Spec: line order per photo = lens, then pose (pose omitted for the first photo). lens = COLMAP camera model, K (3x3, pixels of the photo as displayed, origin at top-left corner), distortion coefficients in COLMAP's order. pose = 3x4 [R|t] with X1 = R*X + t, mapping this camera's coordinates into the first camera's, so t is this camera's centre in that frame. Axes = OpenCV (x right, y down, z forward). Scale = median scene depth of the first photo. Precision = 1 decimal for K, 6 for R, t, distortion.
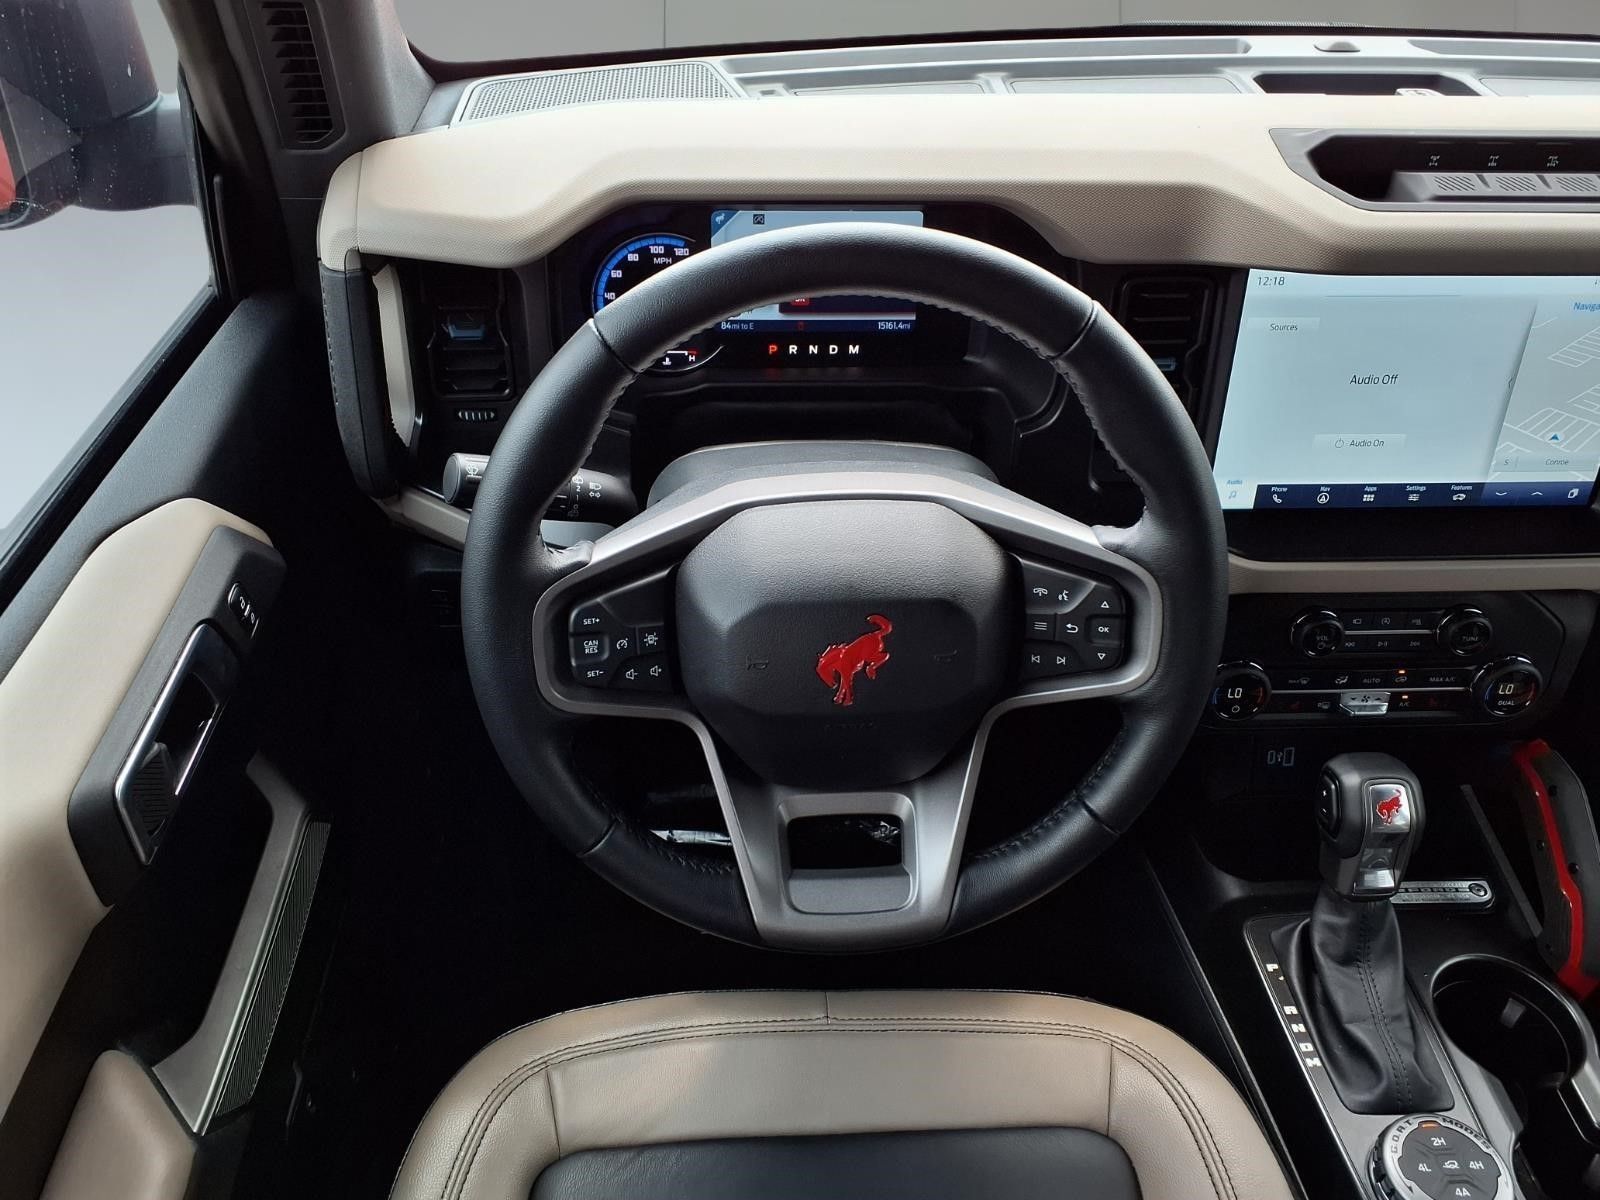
lens RADIAL K [[1240.9, 0, 809.3], [0, 1240.9, 614.4], [0, 0, 1]] dist [-0.008117, -0.002617]
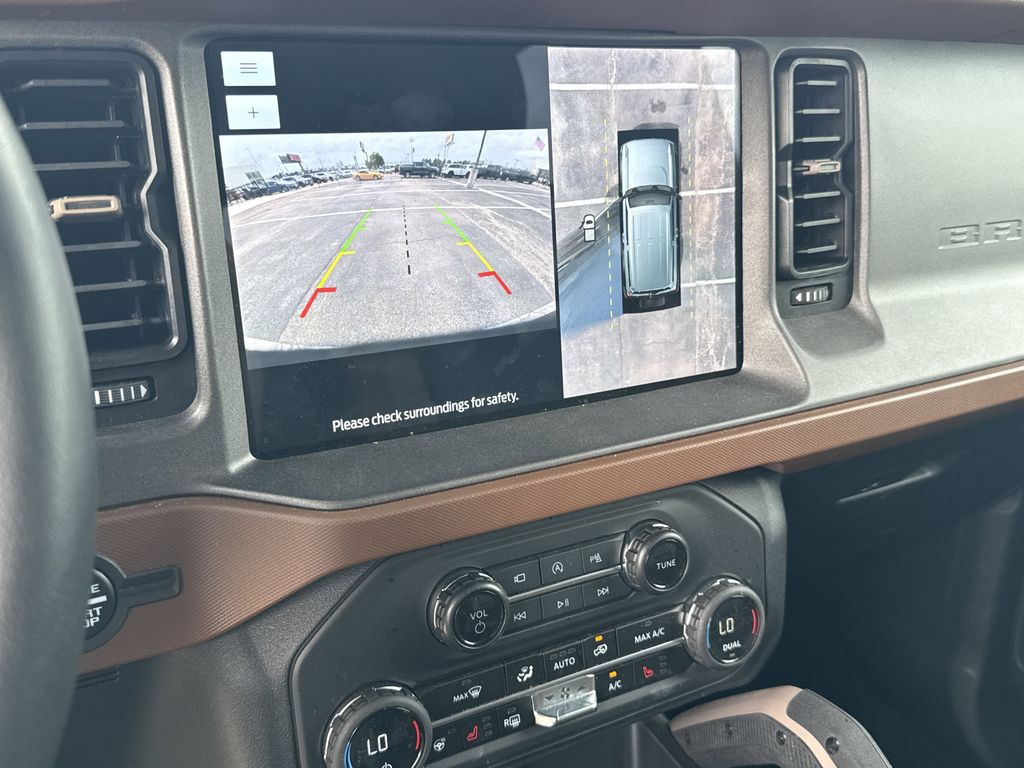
lens RADIAL K [[927.2, 0, 510.3], [0, 927.2, 377.8], [0, 0, 1]] dist [0.032648, 0.000000]
pose [[0.897410, -0.142572, 0.417528, 0.232108], [0.276217, 0.919493, -0.279708, 0.043669], [-0.344035, 0.366341, 0.864543, 0.502021]]
